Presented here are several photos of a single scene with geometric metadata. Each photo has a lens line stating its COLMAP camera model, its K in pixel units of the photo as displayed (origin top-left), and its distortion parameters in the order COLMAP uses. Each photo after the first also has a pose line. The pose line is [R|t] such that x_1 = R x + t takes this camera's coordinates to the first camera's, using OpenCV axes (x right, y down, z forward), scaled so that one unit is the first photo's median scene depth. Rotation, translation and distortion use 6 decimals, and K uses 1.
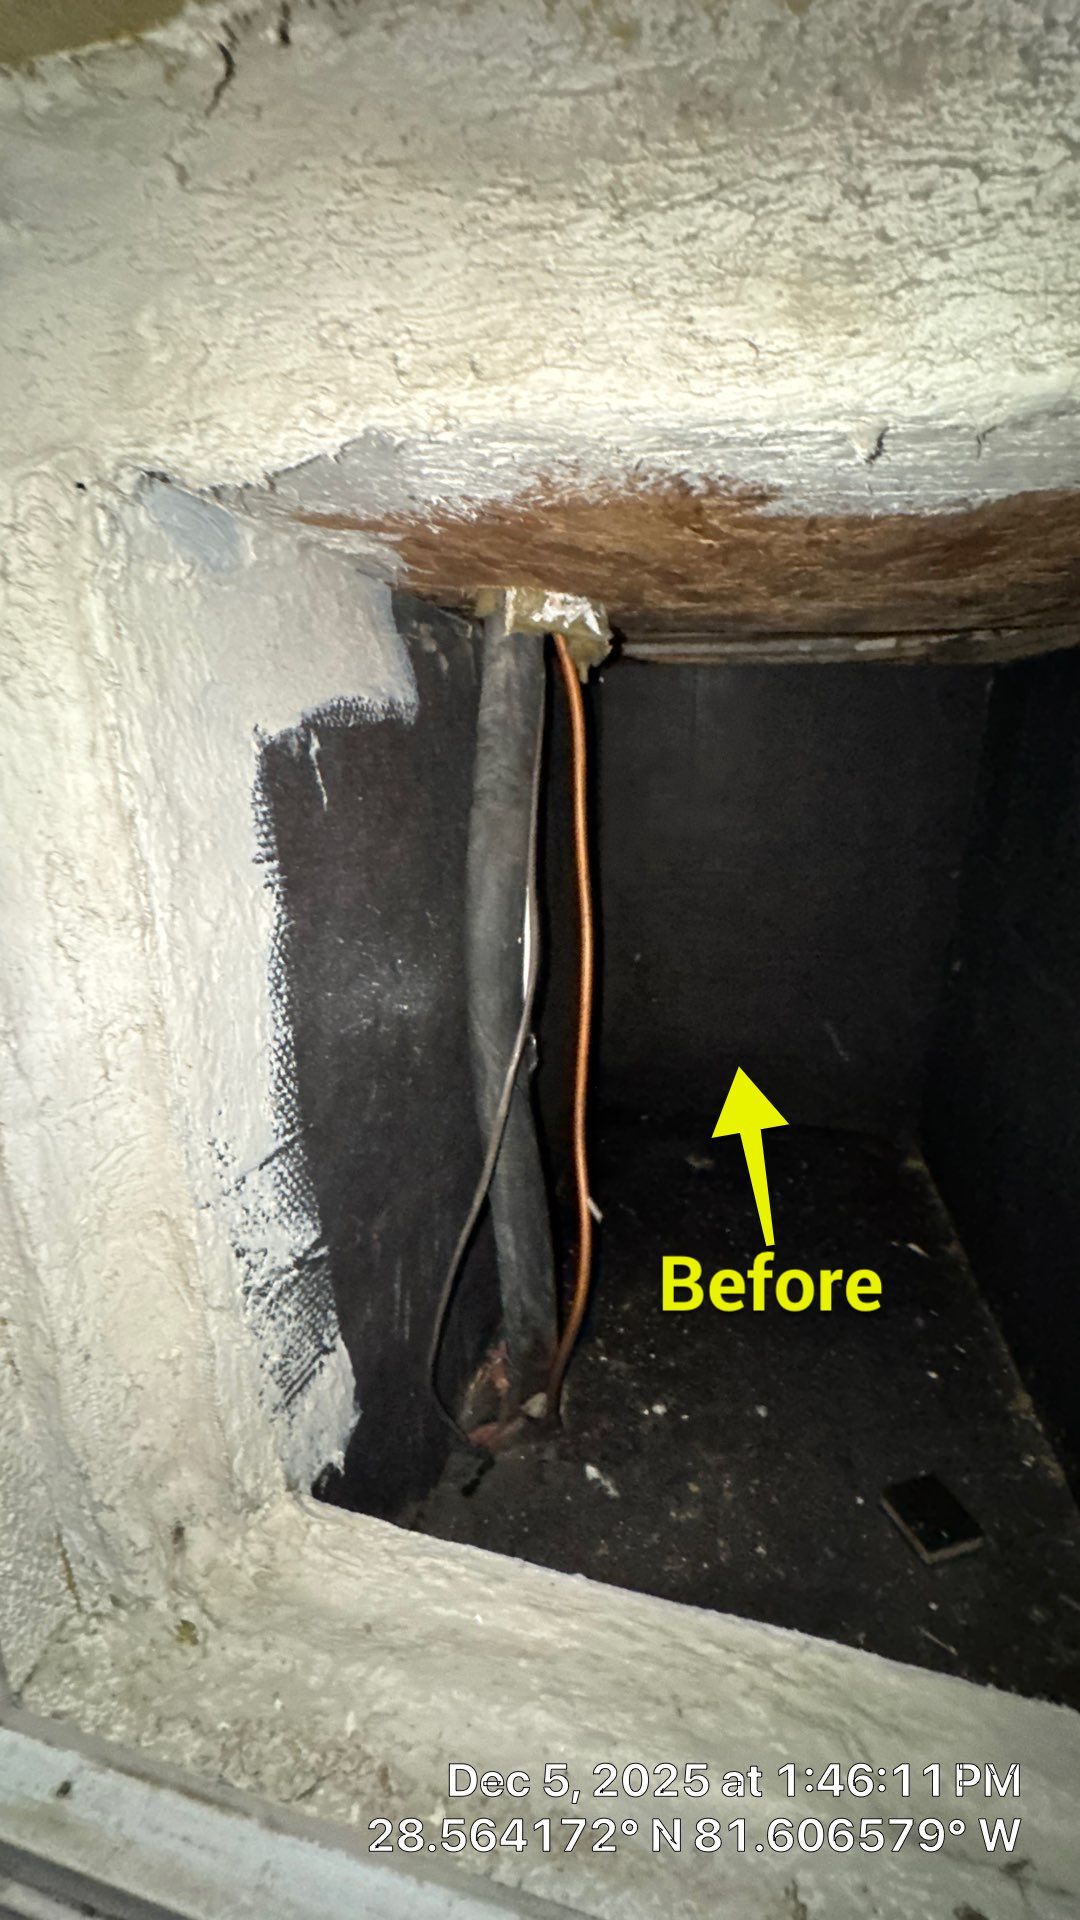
lens RADIAL K [[766.1, 0, 540.2], [0, 766.1, 959.3], [0, 0, 1]] dist [-0.004304, 0.000518]
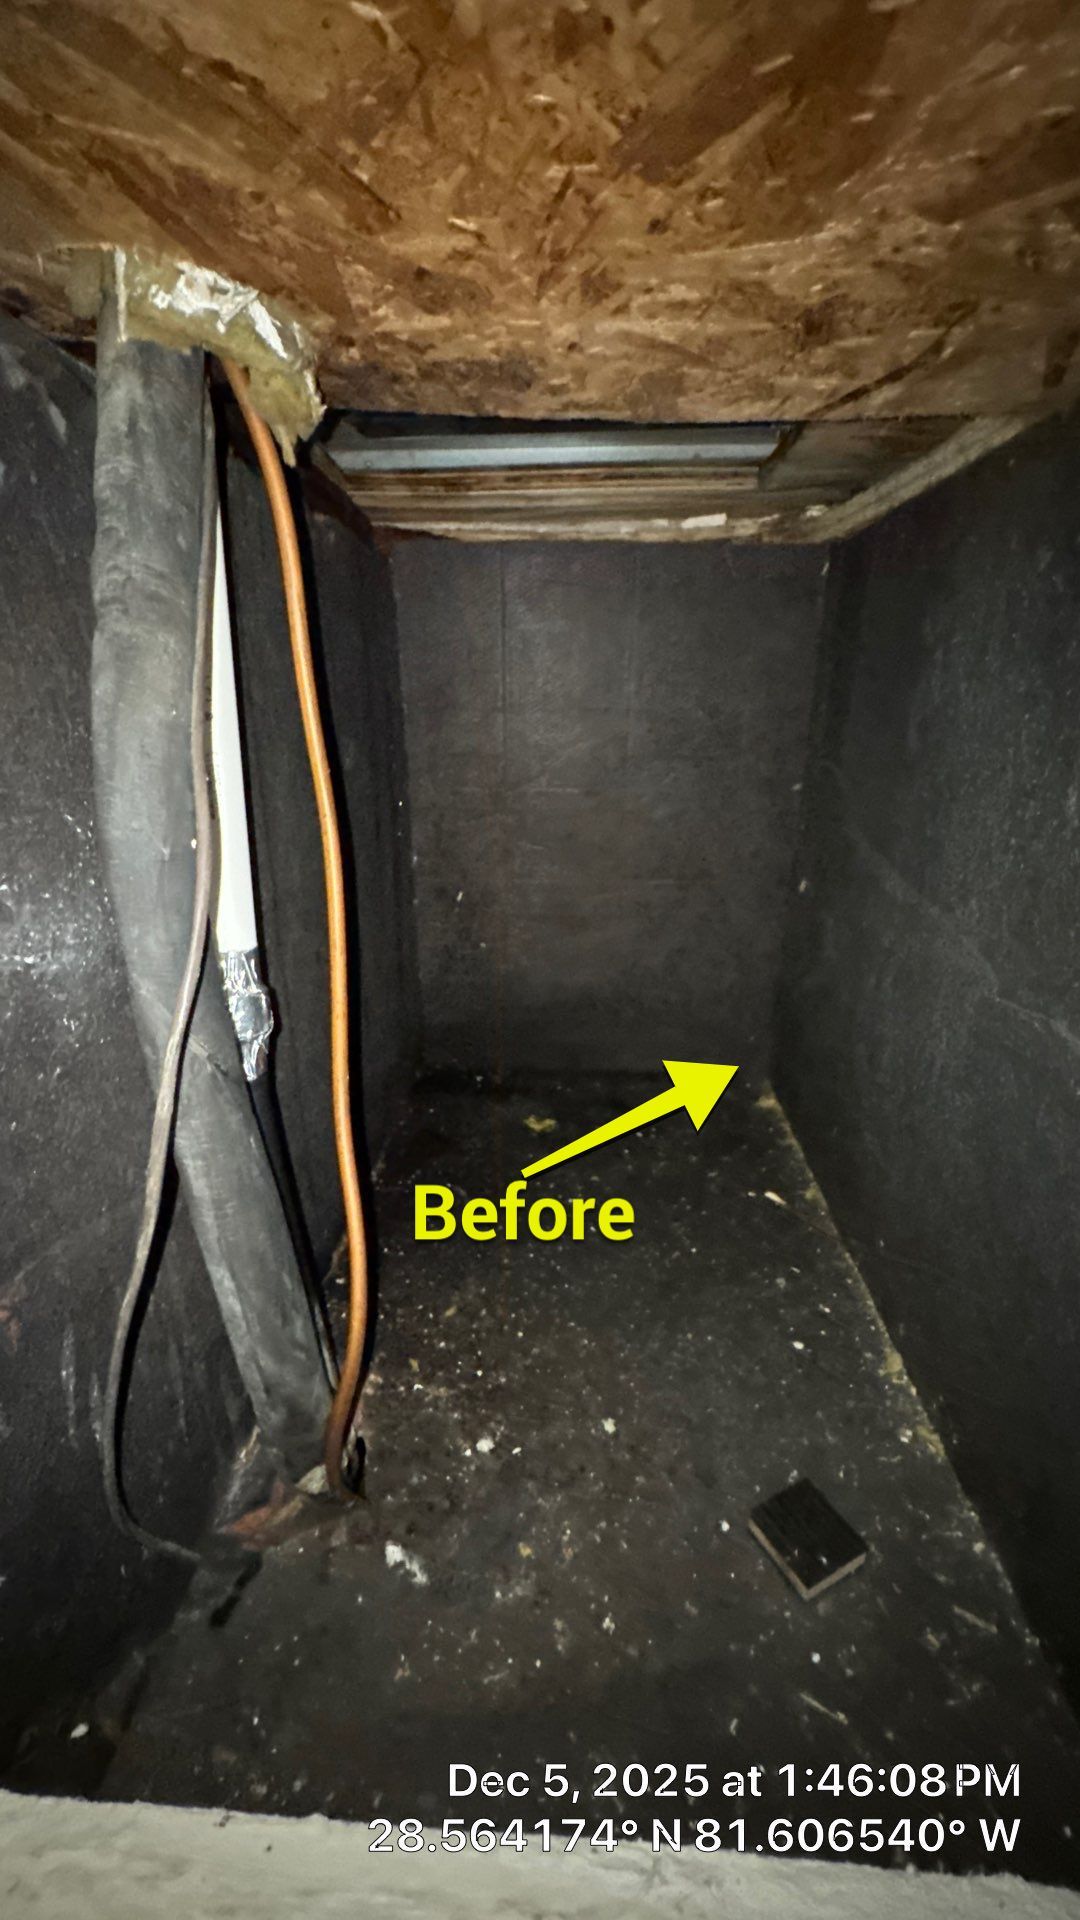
lens RADIAL K [[766.1, 0, 540.6], [0, 766.1, 959.9], [0, 0, 1]] dist [-0.004304, 0.000518]
pose [[0.982254, -0.064562, 0.176094, 0.169112], [0.054793, 0.996706, 0.059792, 0.060617], [-0.179374, -0.049083, 0.982556, 0.368717]]
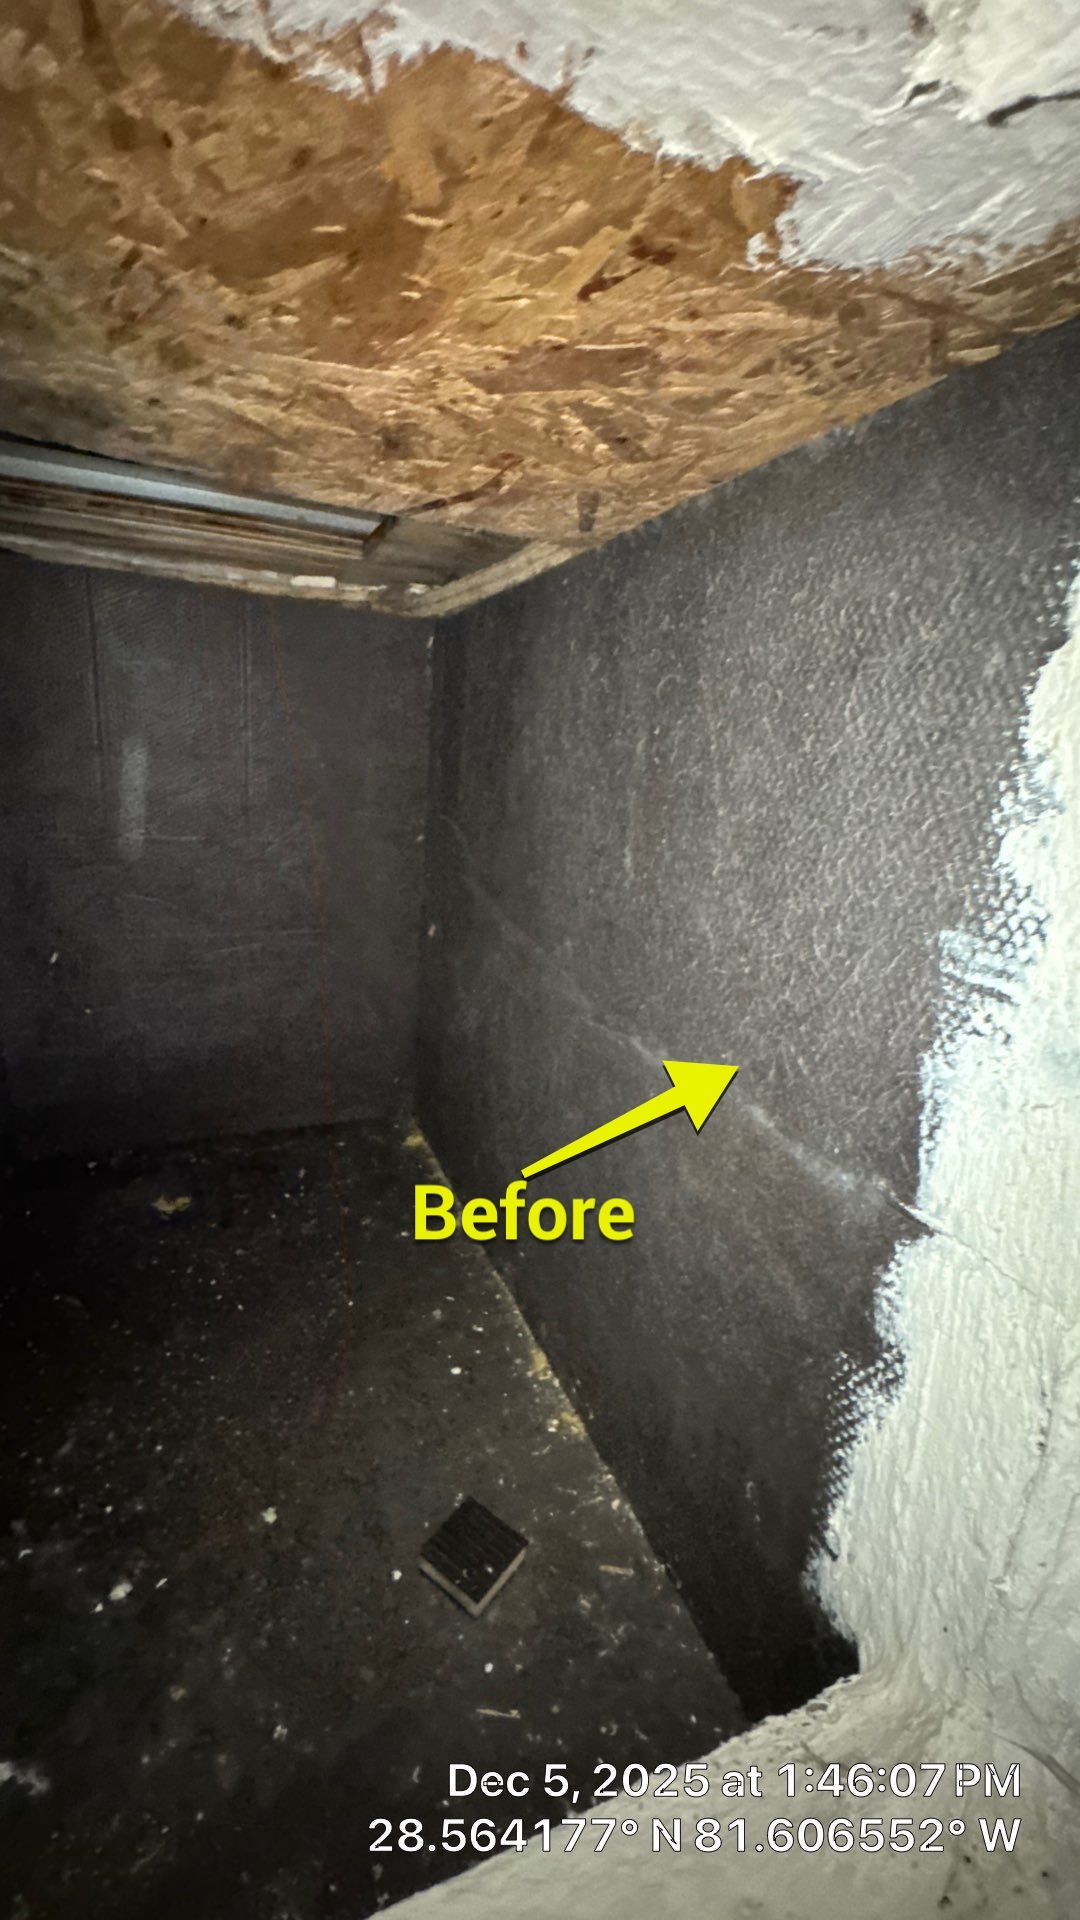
lens RADIAL K [[766.1, 0, 539.8], [0, 766.1, 959.3], [0, 0, 1]] dist [-0.004304, 0.000518]
pose [[0.798481, -0.103949, 0.592978, 0.175644], [0.100602, 0.994169, 0.038811, 0.050125], [-0.593554, 0.028665, 0.804283, 0.327697]]
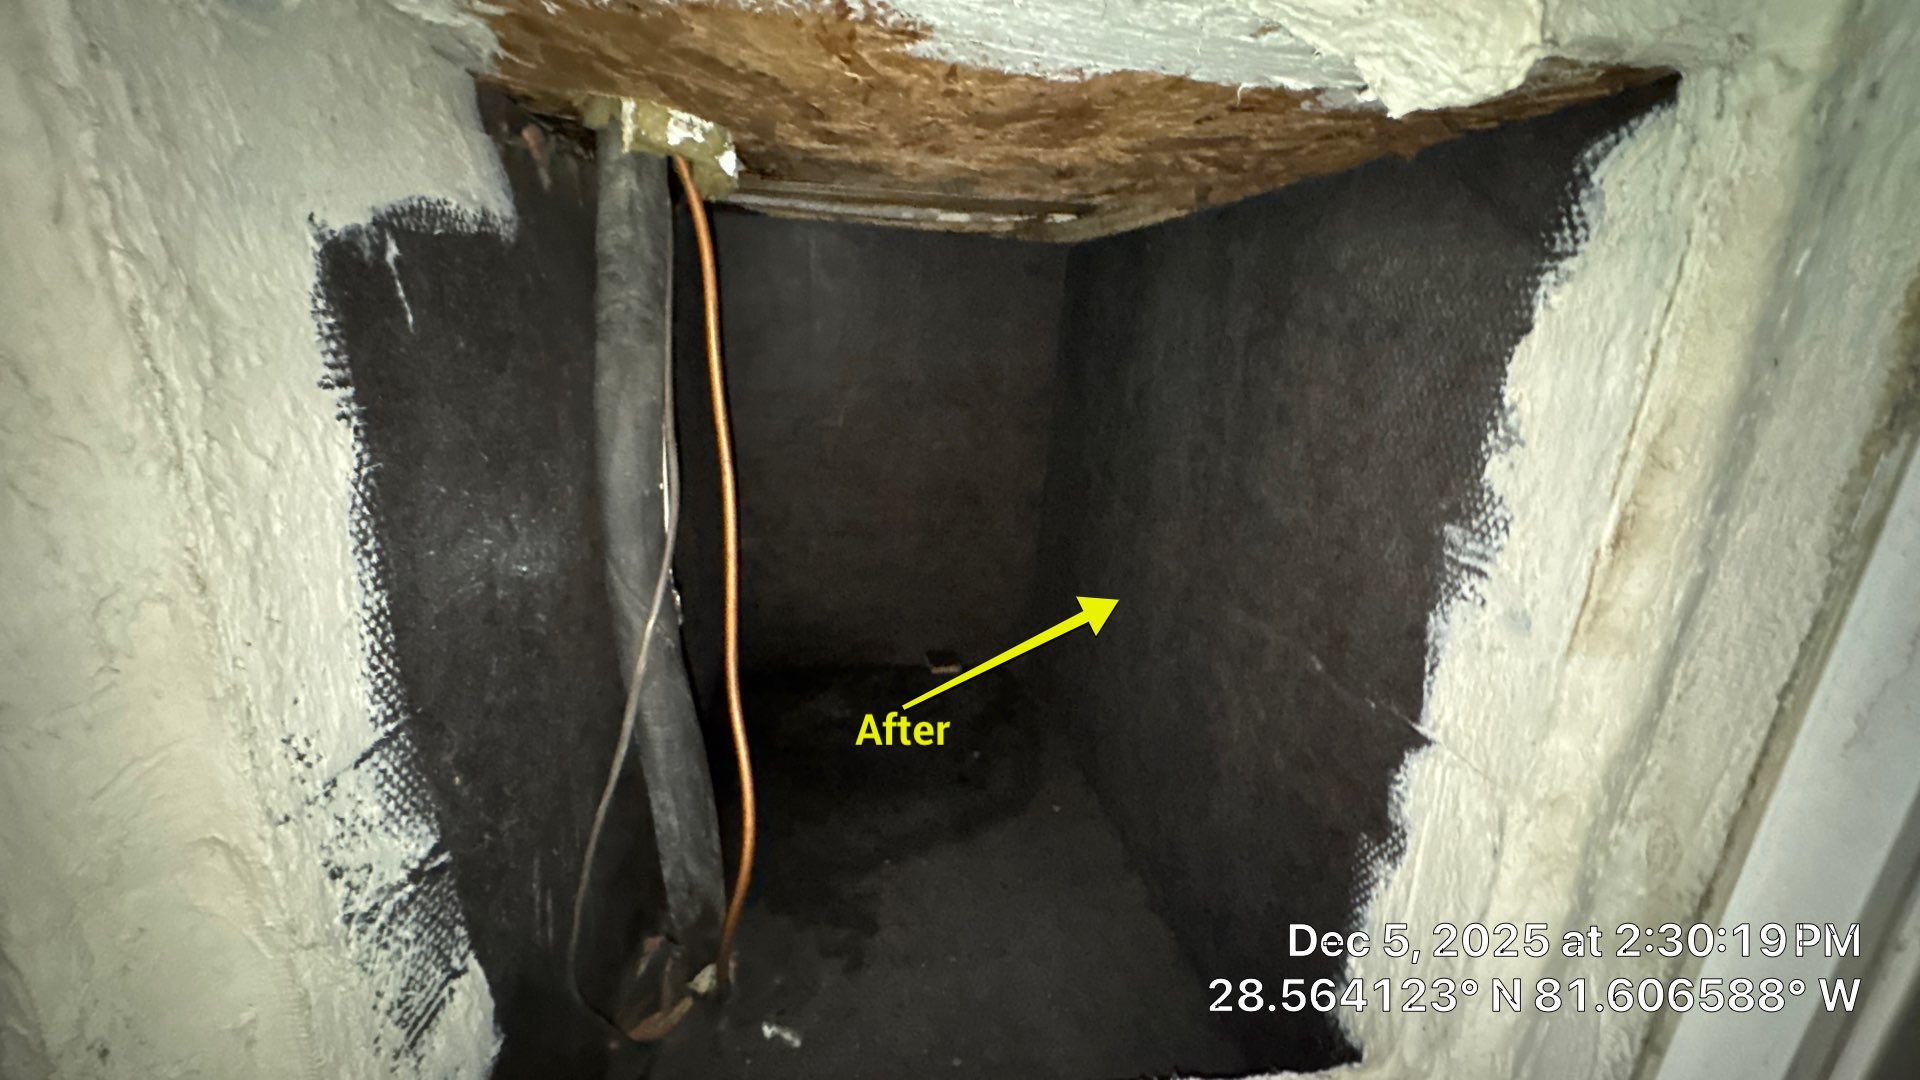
lens RADIAL K [[766.1, 0, 958.6], [0, 766.1, 541.0], [0, 0, 1]] dist [-0.004304, 0.000518]
pose [[0.919688, -0.063798, 0.387432, -0.071974], [0.058099, 0.997961, 0.026419, 0.046798], [-0.388328, -0.001788, 0.921520, 0.003571]]
